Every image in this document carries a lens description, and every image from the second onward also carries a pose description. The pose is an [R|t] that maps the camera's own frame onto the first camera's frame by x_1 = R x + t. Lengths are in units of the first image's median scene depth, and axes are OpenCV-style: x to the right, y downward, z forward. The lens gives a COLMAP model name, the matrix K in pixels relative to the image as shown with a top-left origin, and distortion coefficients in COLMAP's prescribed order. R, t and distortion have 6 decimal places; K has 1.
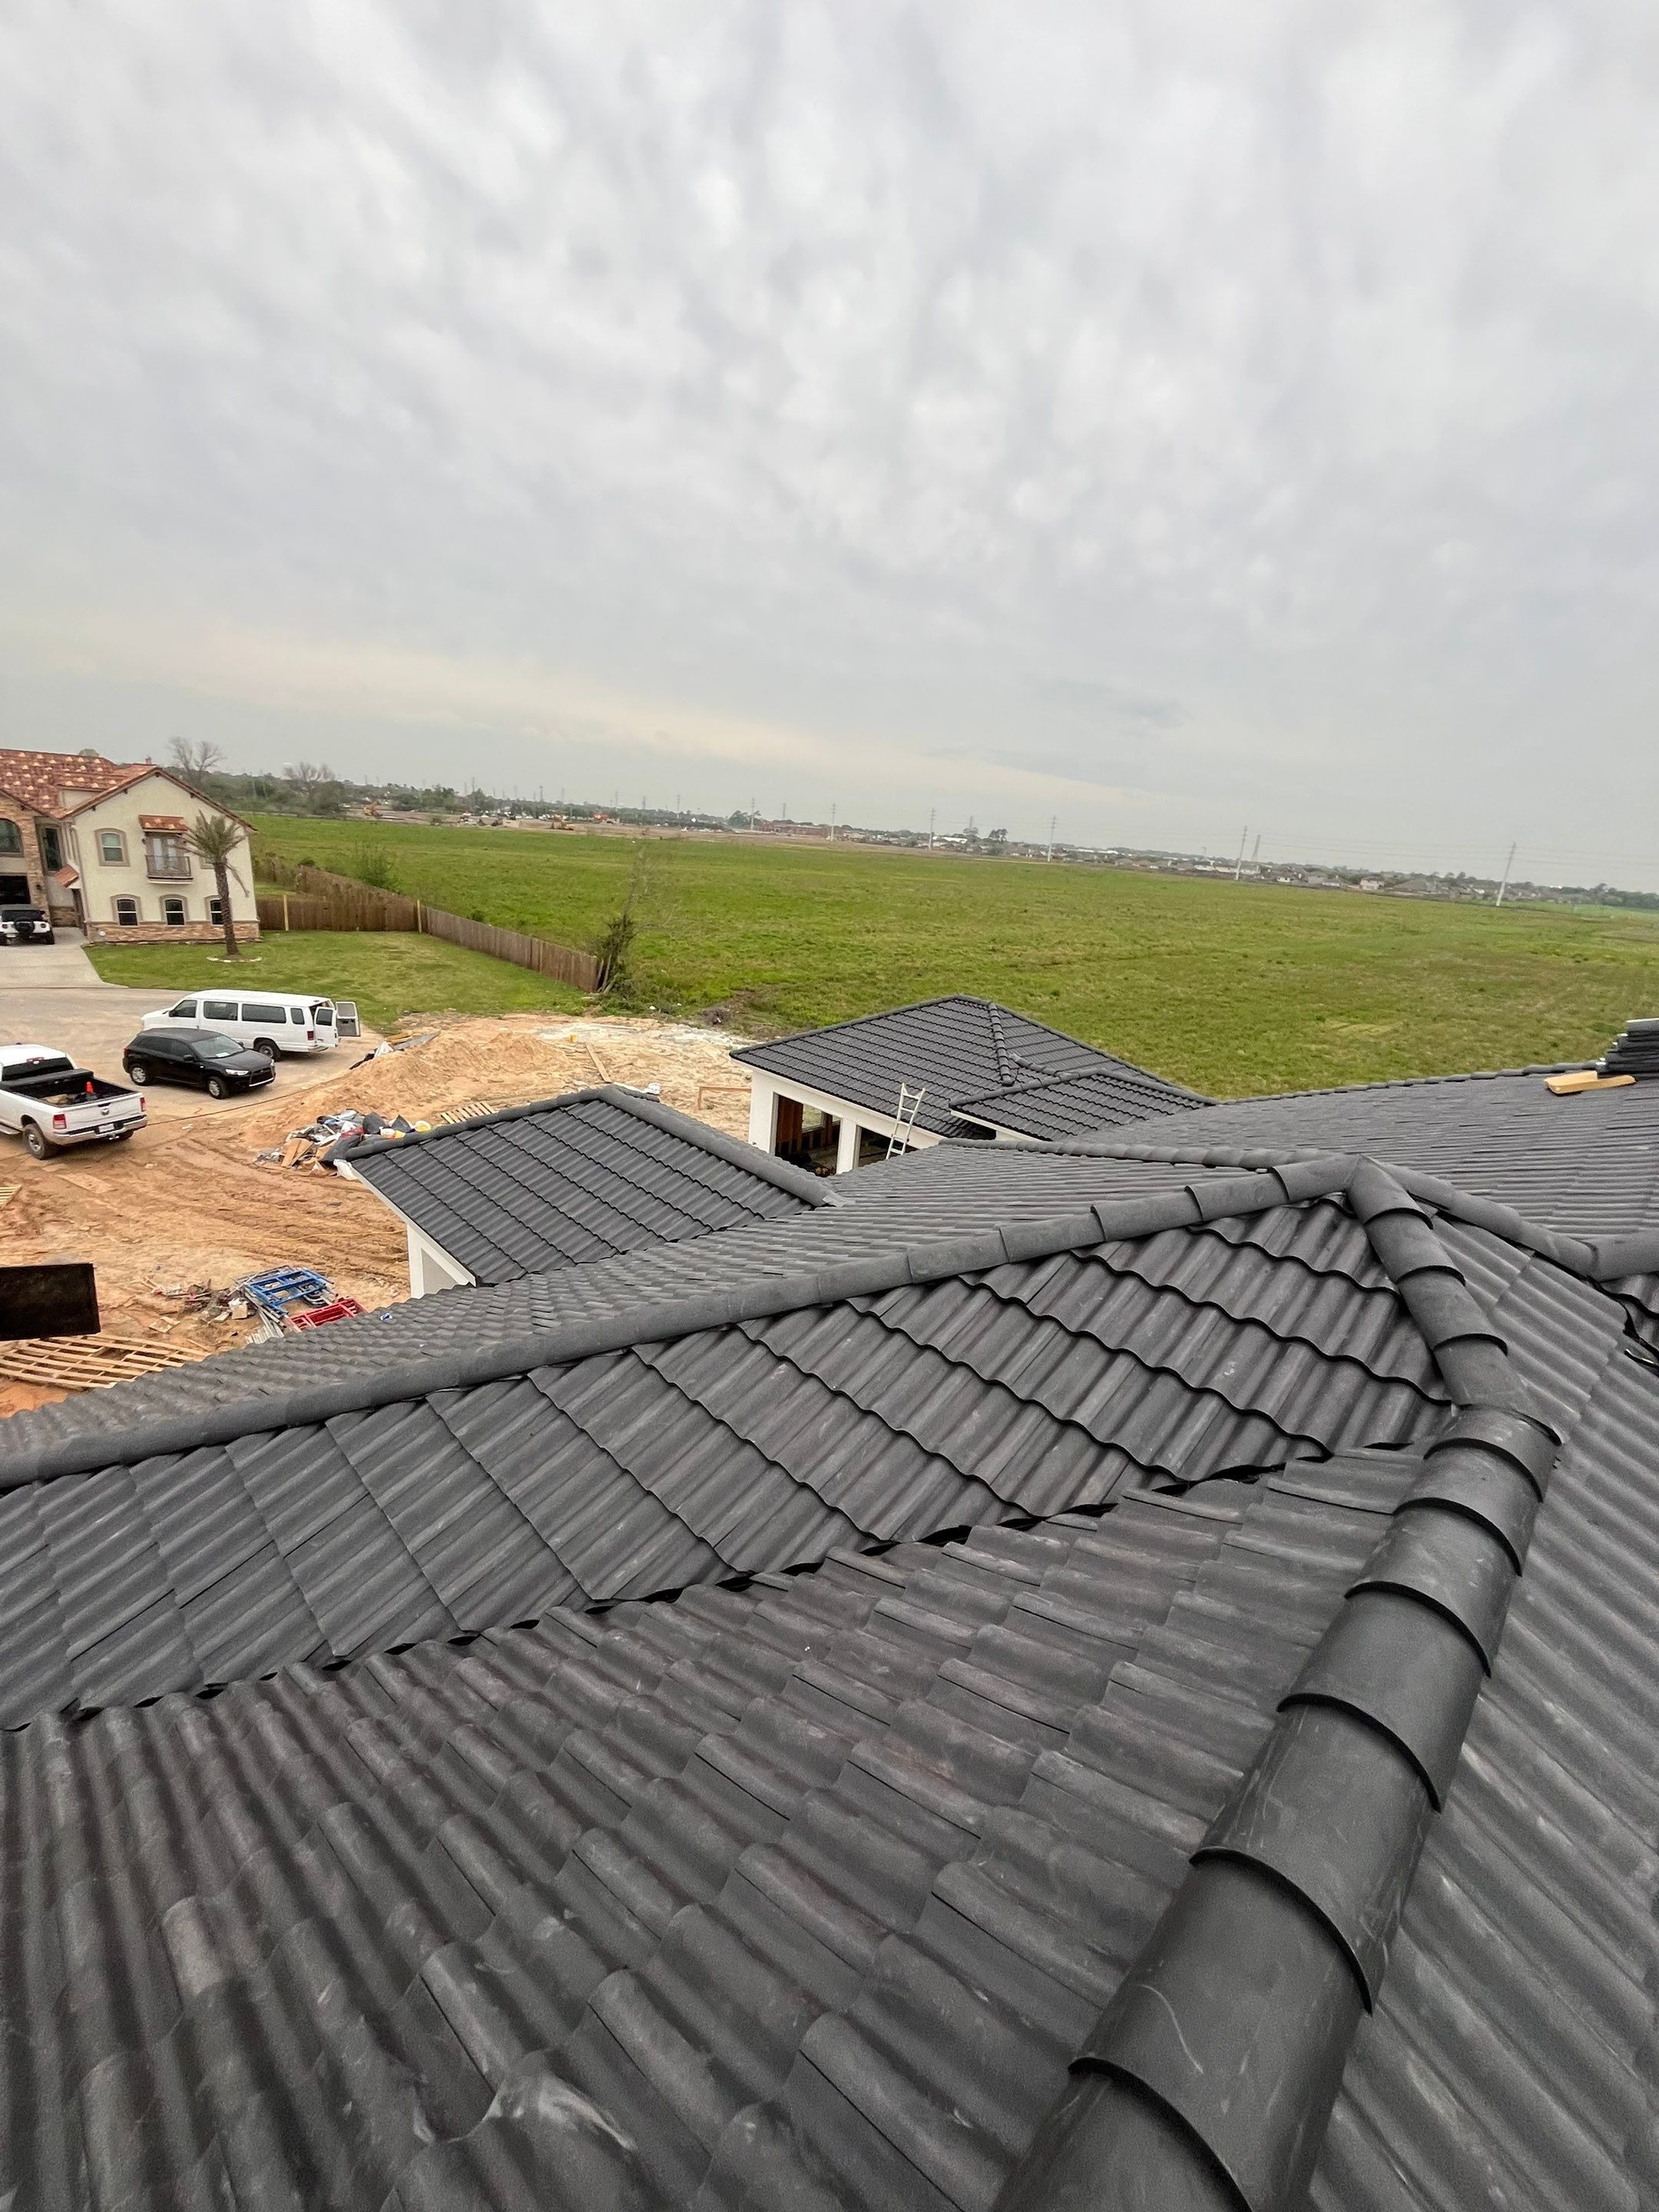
lens RADIAL K [[892.8, 0, 826.9], [0, 892.8, 1099.1], [0, 0, 1]] dist [-0.000967, -0.000095]
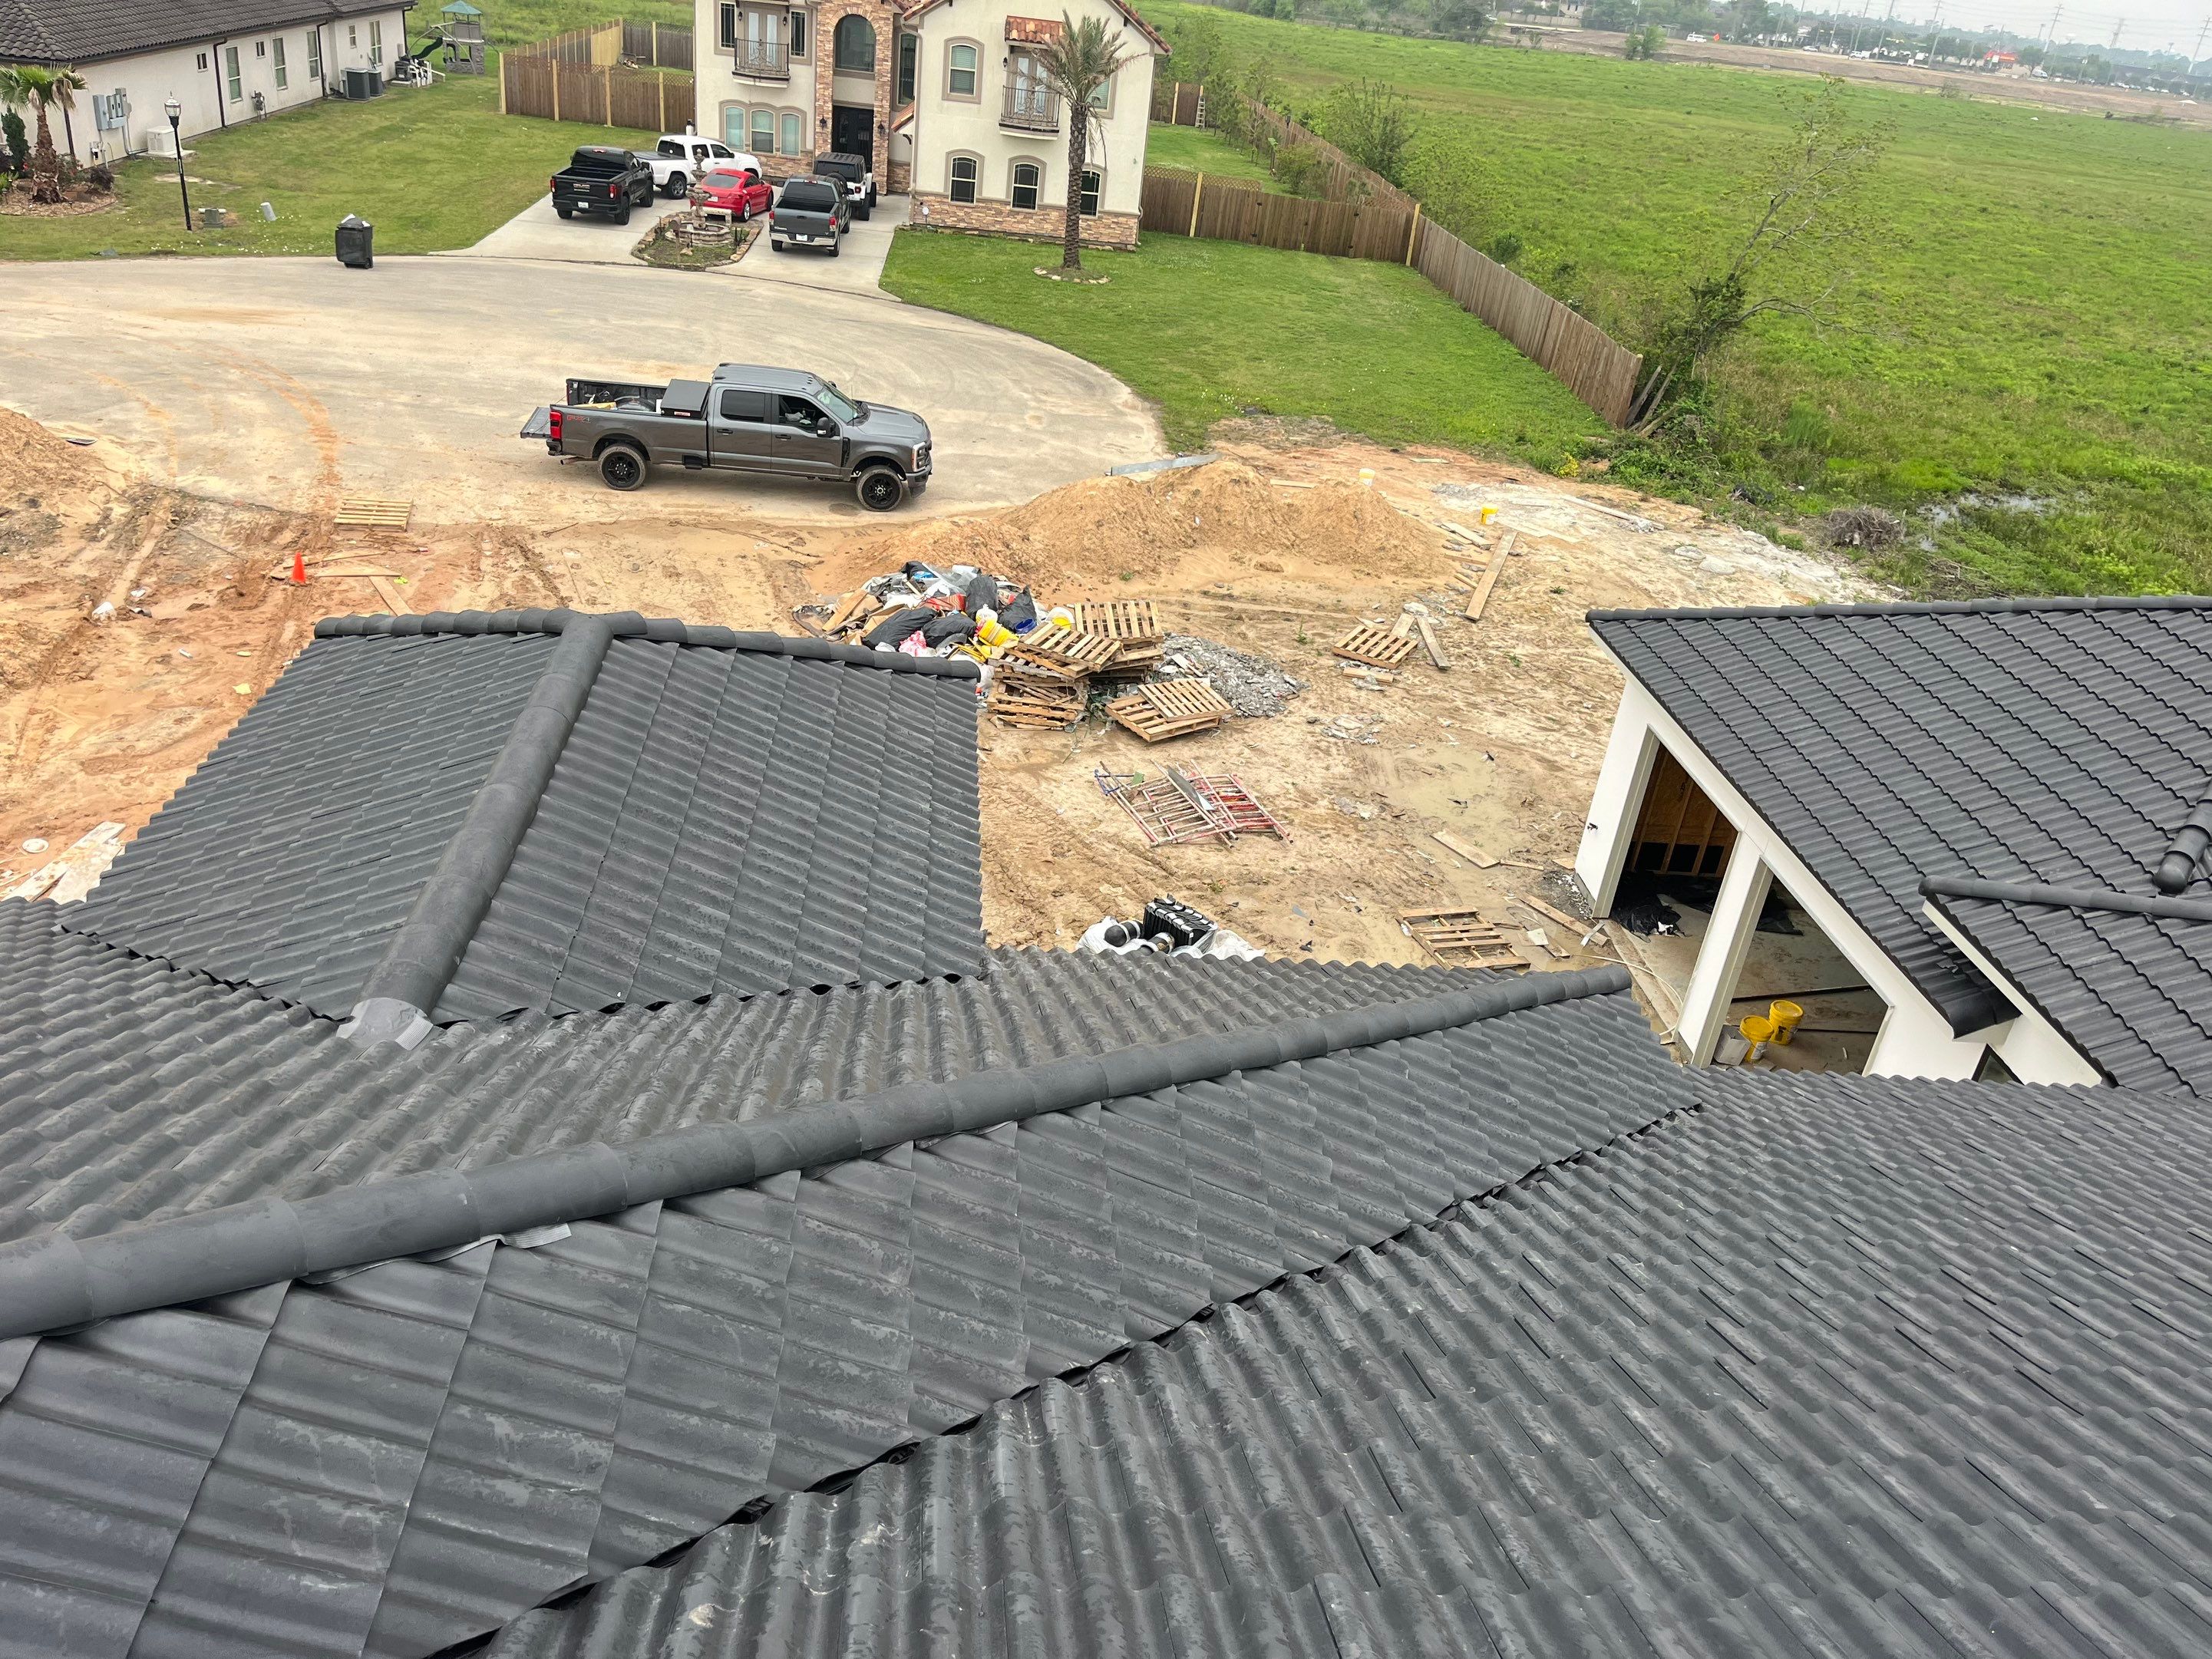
lens RADIAL K [[1667.6, 0, 1093.4], [0, 1667.6, 833.9], [0, 0, 1]] dist [0.073321, -0.096259]
pose [[0.766327, 0.303231, -0.566386, 0.098656], [-0.228094, 0.952585, 0.201380, -0.028473], [0.600596, -0.025134, 0.799158, 0.089765]]
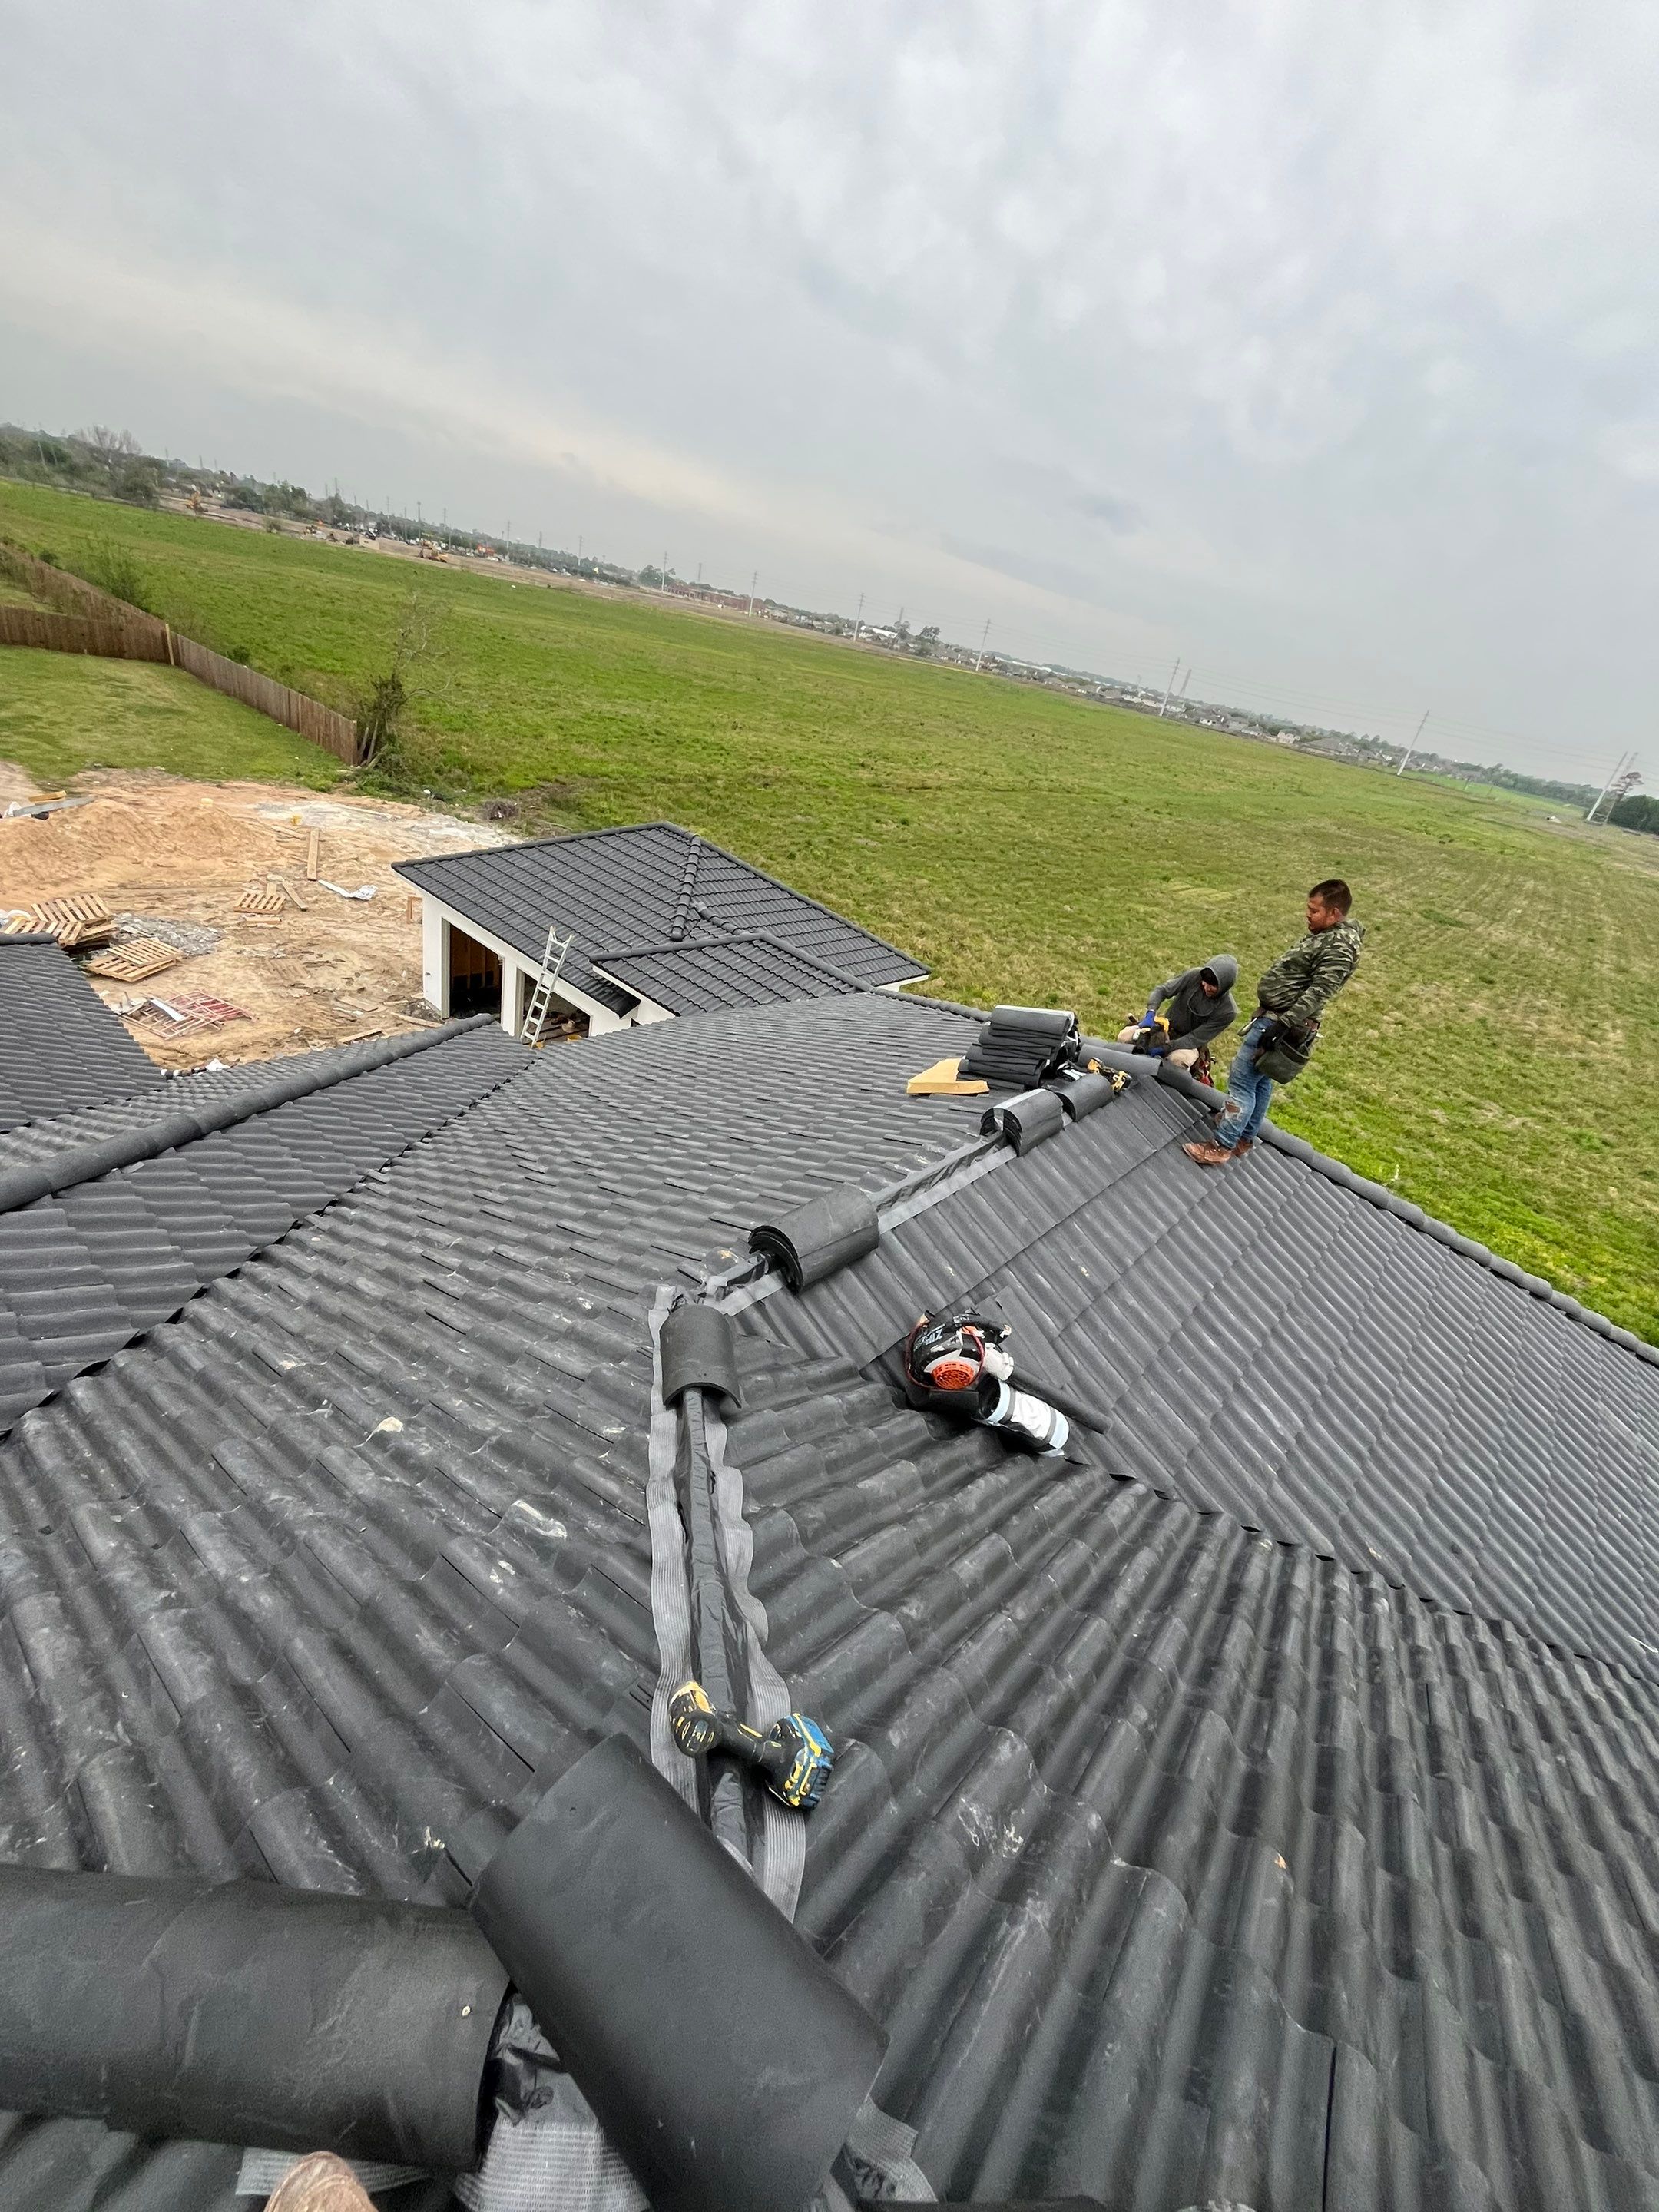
lens RADIAL K [[894.8, 0, 824.8], [0, 894.8, 1100.8], [0, 0, 1]] dist [-0.002997, -0.000153]
pose [[0.990000, 0.069593, 0.122709, 0.099130], [-0.093785, 0.974471, 0.203987, -0.021445], [-0.105380, -0.213455, 0.971253, 0.043183]]
